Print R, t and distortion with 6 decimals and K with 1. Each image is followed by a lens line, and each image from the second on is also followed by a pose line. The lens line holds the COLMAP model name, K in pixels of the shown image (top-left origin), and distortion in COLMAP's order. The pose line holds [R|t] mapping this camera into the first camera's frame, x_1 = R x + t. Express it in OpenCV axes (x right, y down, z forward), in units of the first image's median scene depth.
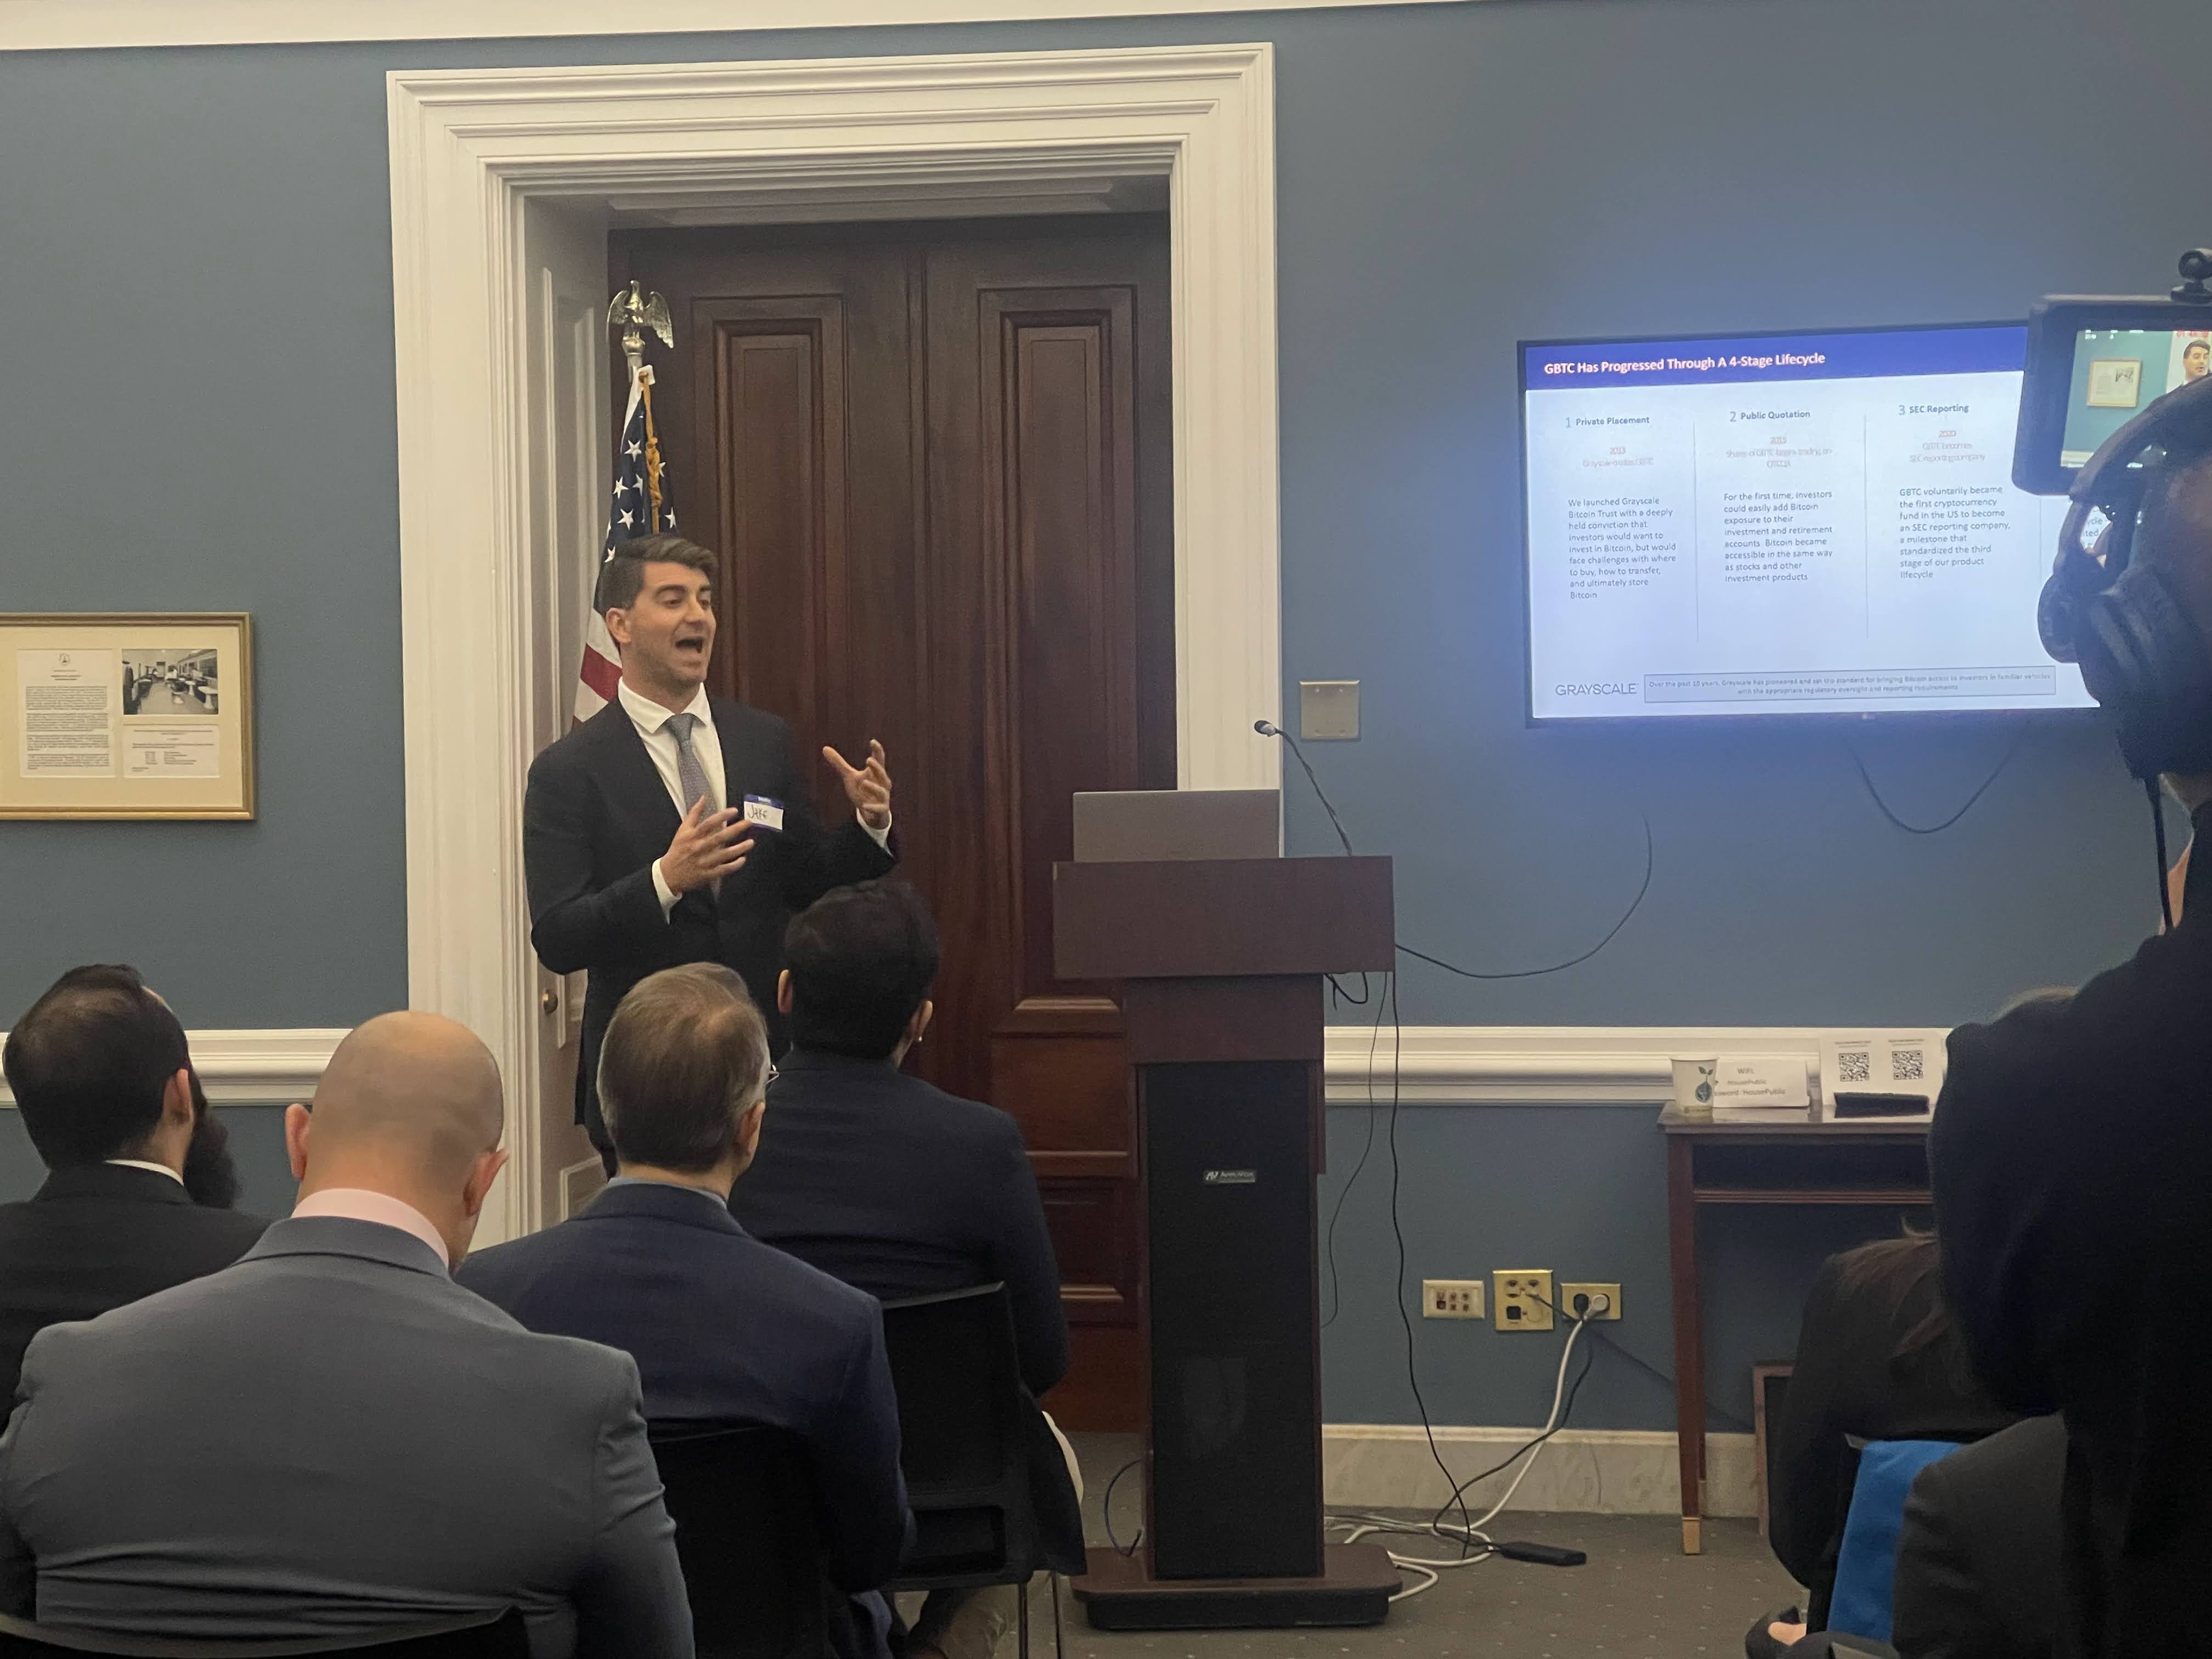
lens RADIAL K [[4286.4, 0, 1106.0], [0, 4286.4, 829.5], [0, 0, 1]] dist [-0.026617, 2.871402]
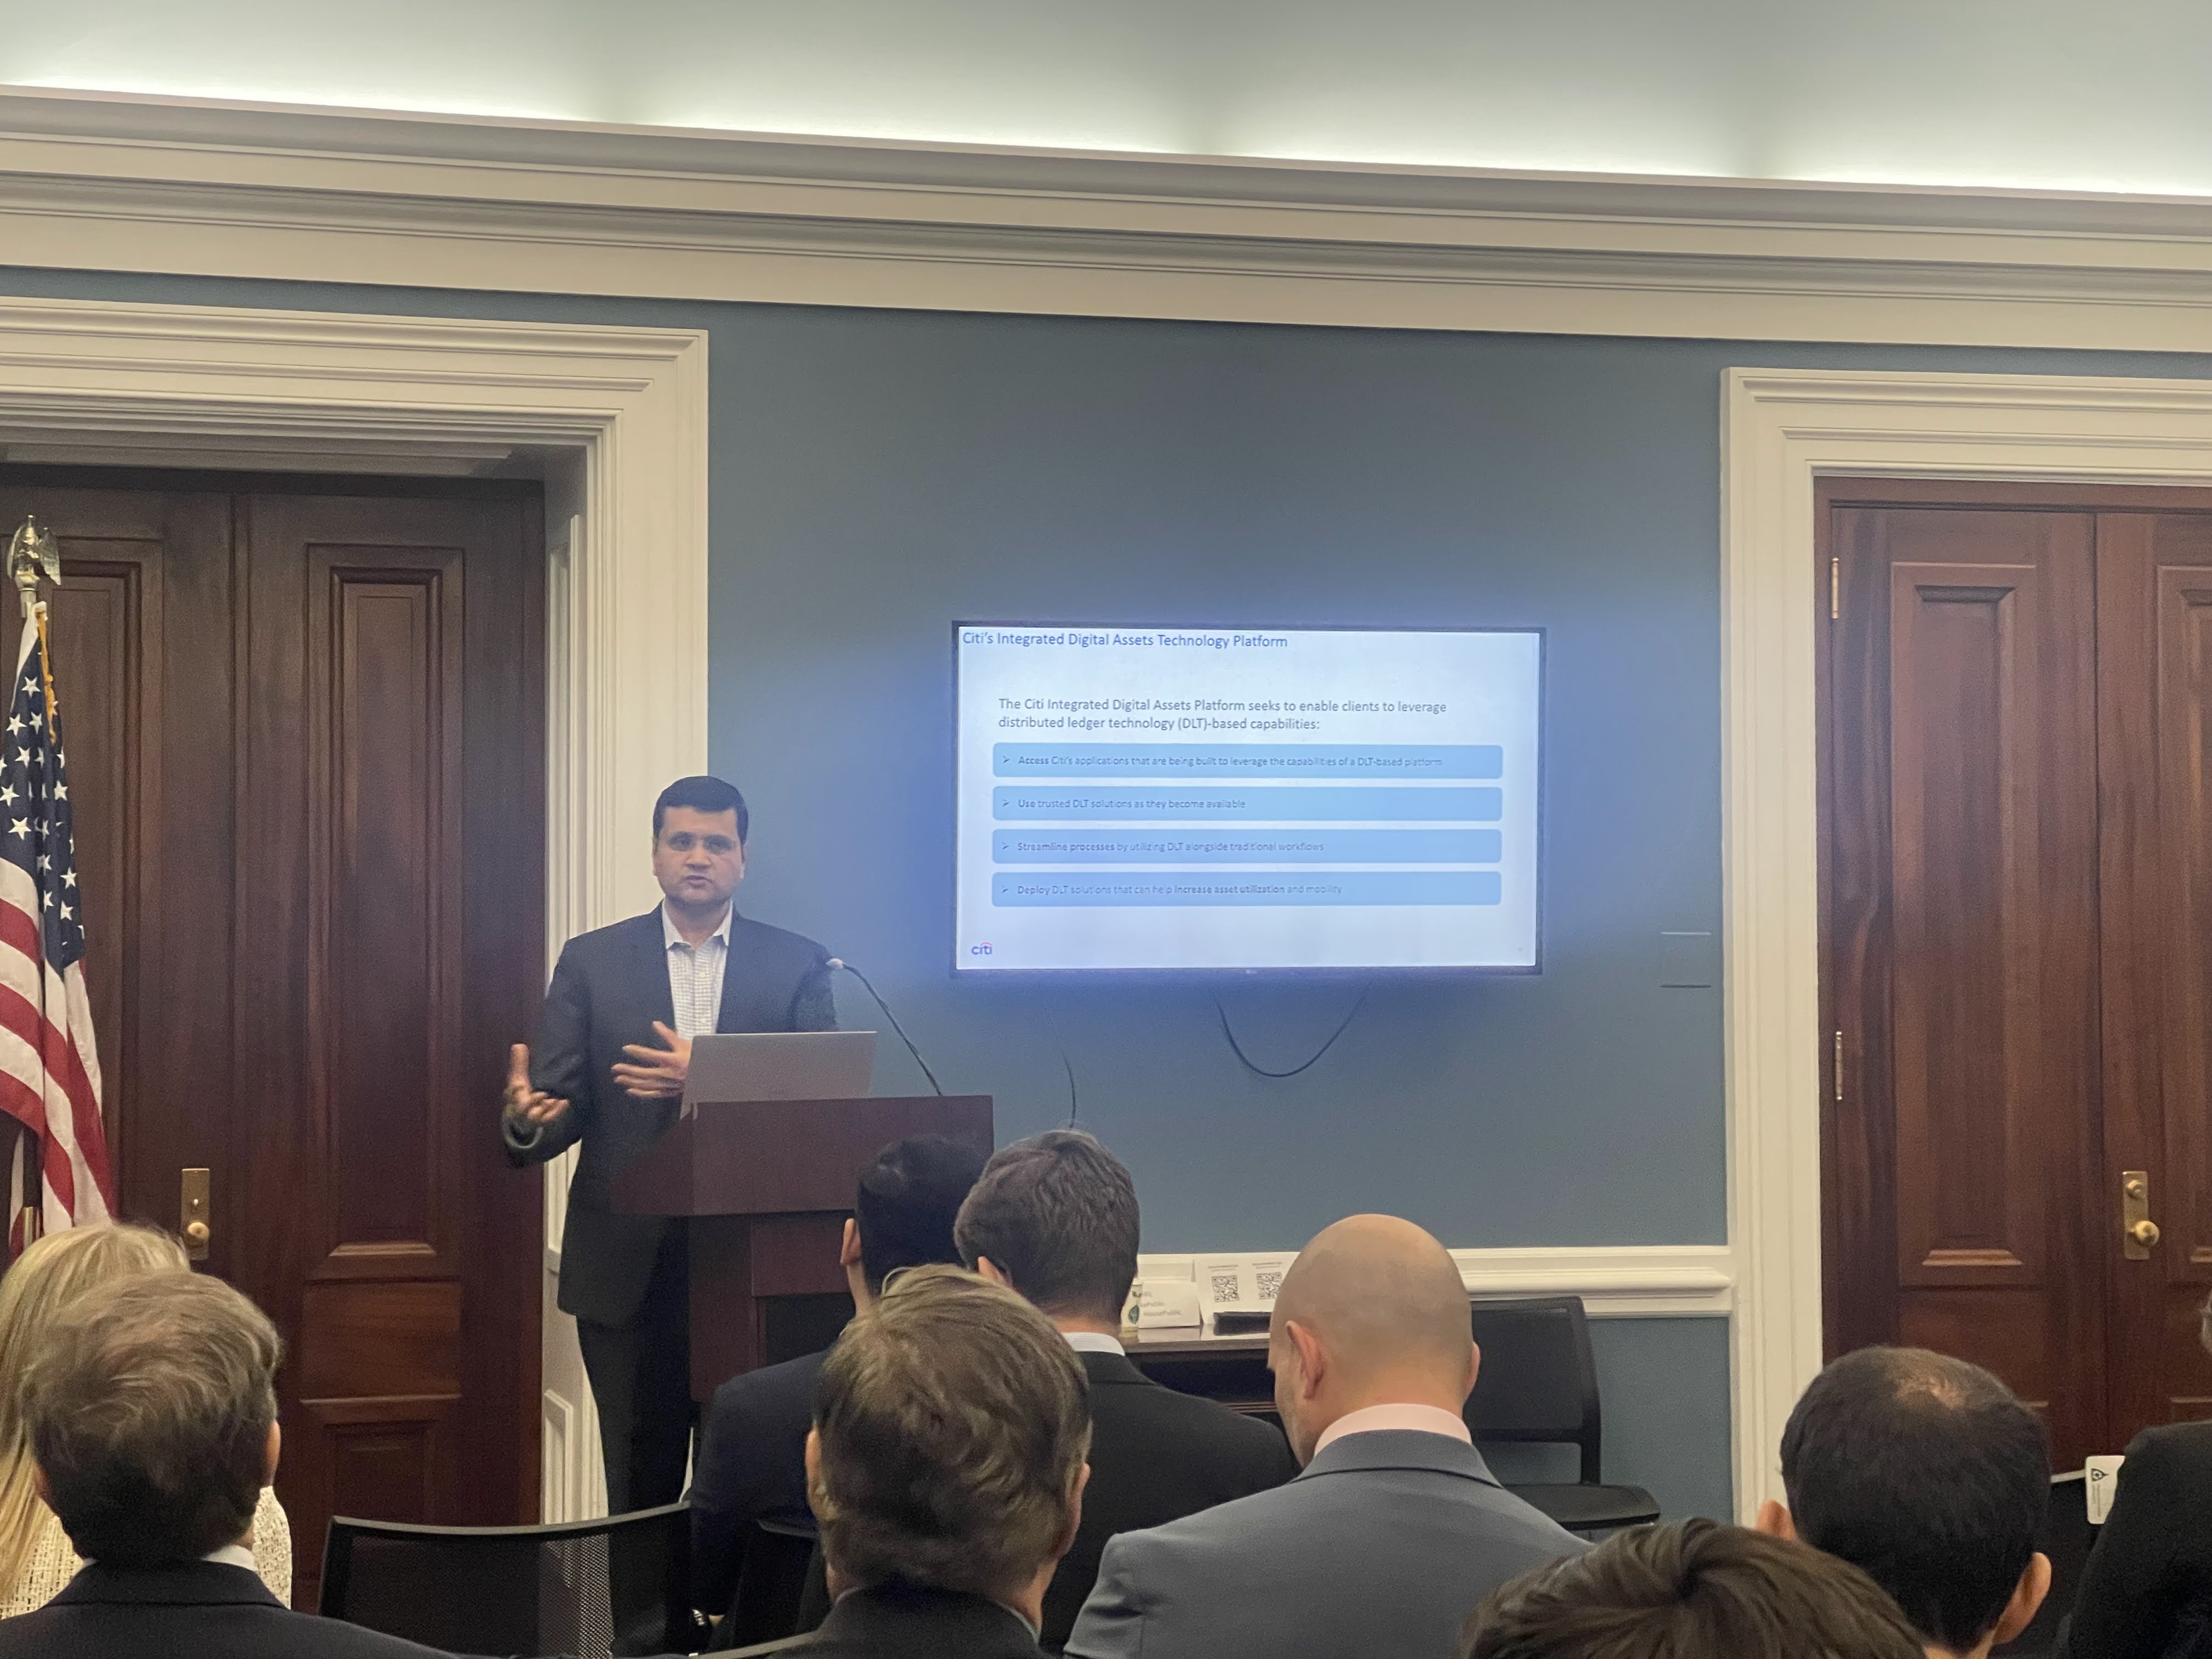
lens RADIAL K [[4345.3, 0, 894.1], [0, 4345.3, 820.6], [0, 0, 1]] dist [0.218665, -0.013972]
pose [[0.903222, 0.026353, 0.428364, -0.358857], [0.002321, 0.997799, -0.066278, 0.008501], [-0.429167, 0.060858, 0.901172, 0.017671]]
